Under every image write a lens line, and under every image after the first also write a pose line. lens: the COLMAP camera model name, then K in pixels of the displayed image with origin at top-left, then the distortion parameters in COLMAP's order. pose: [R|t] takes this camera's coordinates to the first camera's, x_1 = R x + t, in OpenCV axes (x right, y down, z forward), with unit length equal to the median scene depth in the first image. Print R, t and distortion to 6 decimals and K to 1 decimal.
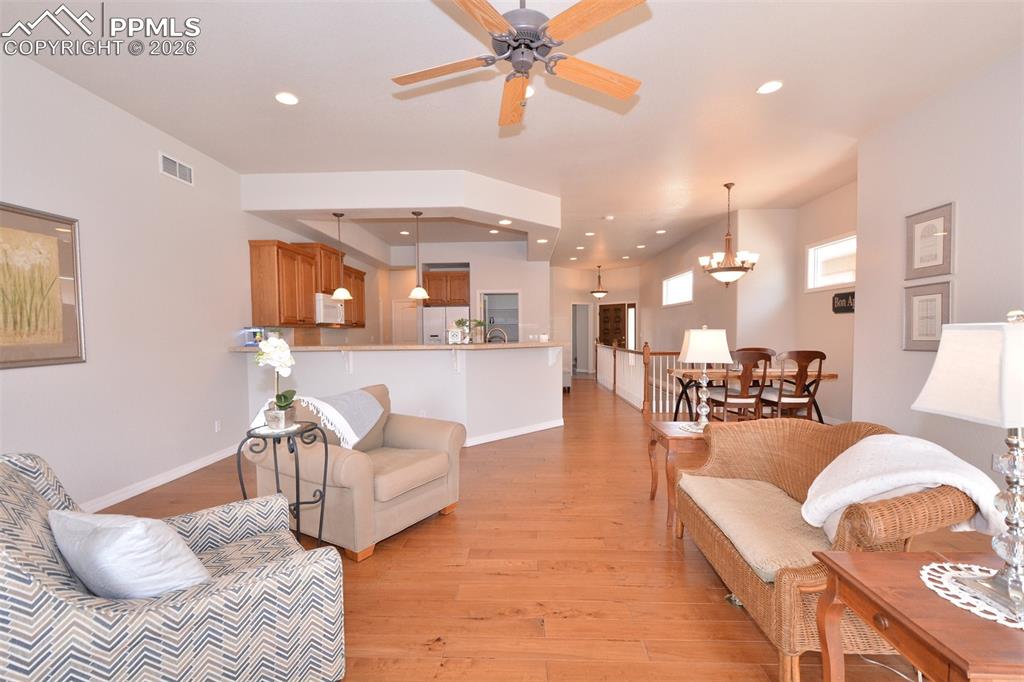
lens RADIAL K [[448.0, 0, 508.7], [0, 448.0, 351.1], [0, 0, 1]] dist [0.002487, -0.005541]
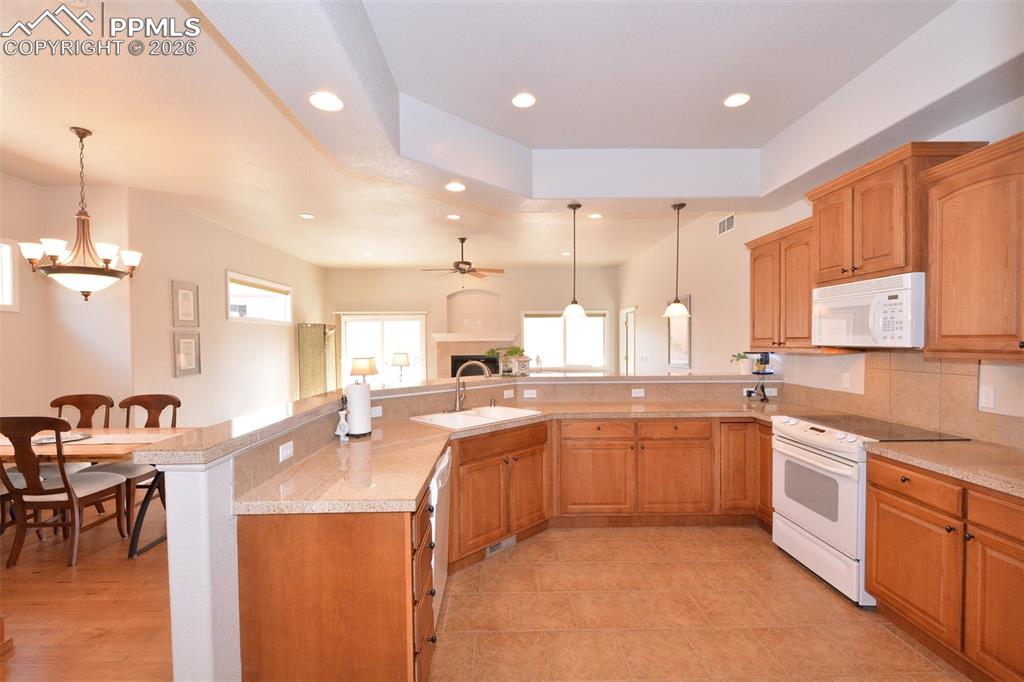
lens RADIAL K [[448.0, 0, 508.7], [0, 448.0, 351.1], [0, 0, 1]] dist [0.002487, -0.005541]
pose [[-0.998143, 0.017799, -0.058251, -0.039977], [0.013938, 0.997720, 0.066032, -0.102229], [0.059293, 0.065097, -0.996116, 1.562550]]
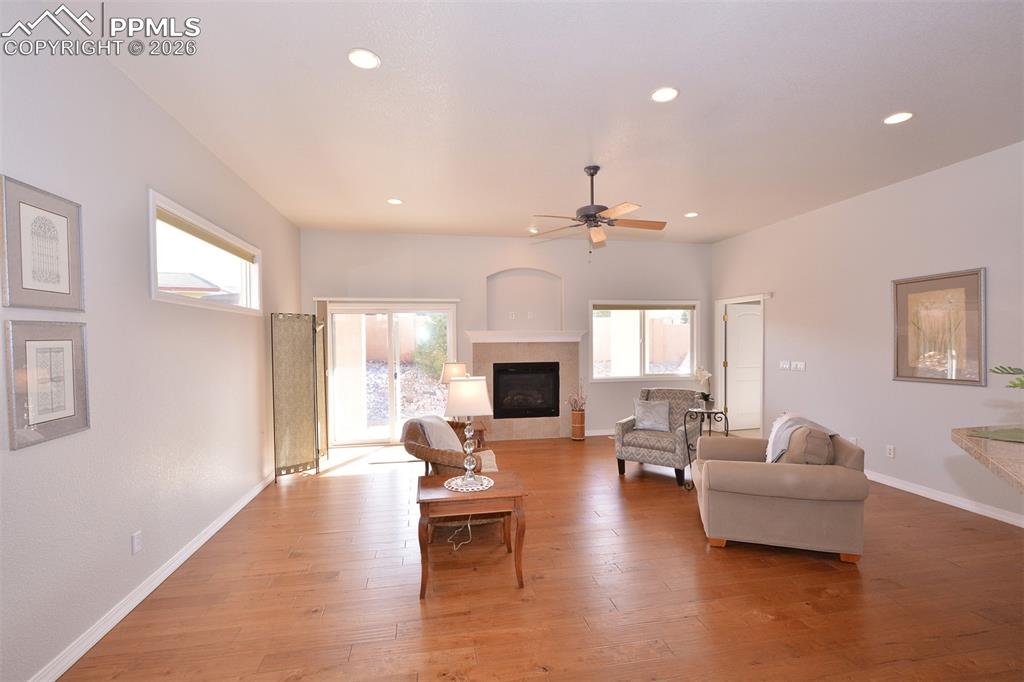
lens RADIAL K [[448.0, 0, 508.7], [0, 448.0, 351.1], [0, 0, 1]] dist [0.002487, -0.005541]
pose [[-0.974238, 0.023110, -0.224337, 0.297836], [0.007917, 0.997627, 0.068387, -0.088084], [0.225385, 0.064849, -0.972109, 1.018873]]
